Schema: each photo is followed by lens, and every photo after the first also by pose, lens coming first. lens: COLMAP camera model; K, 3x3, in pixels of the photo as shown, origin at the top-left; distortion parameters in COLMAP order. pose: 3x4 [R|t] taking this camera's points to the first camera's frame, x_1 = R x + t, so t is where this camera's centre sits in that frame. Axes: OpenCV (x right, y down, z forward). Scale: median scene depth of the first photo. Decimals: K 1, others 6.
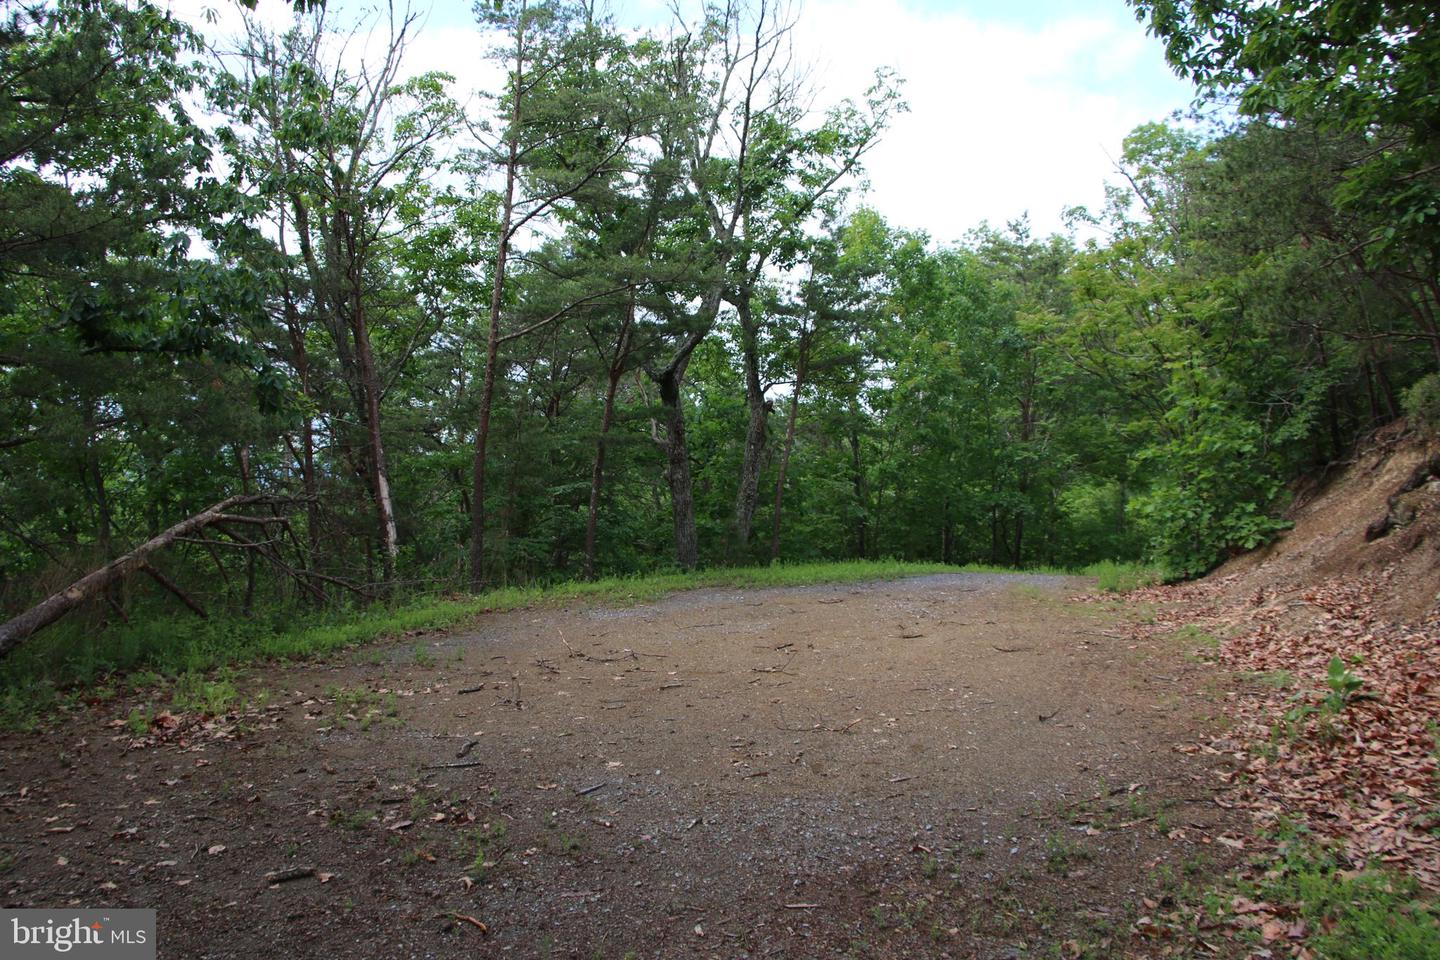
lens RADIAL K [[1195.2, 0, 720.1], [0, 1195.2, 480.2], [0, 0, 1]] dist [-0.000916, -0.000135]
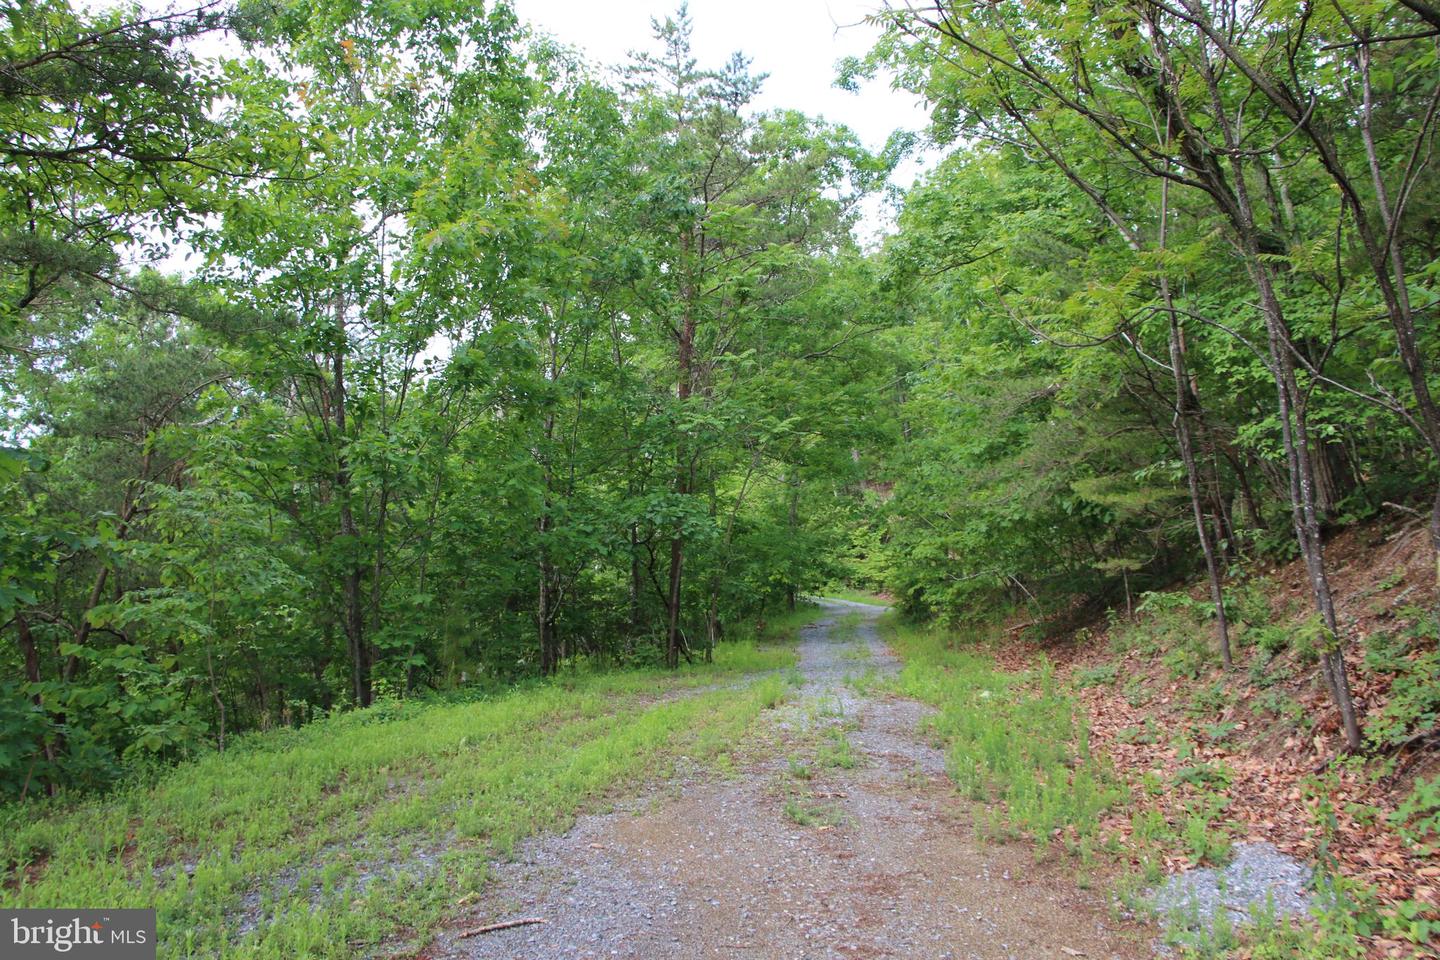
lens RADIAL K [[1195.2, 0, 720.1], [0, 1195.2, 481.0], [0, 0, 1]] dist [-0.000916, -0.000135]
pose [[0.947133, 0.002753, 0.320830, 0.093734], [-0.002141, 0.999995, -0.002262, 0.005447], [-0.320834, 0.001456, 0.947134, 0.477042]]
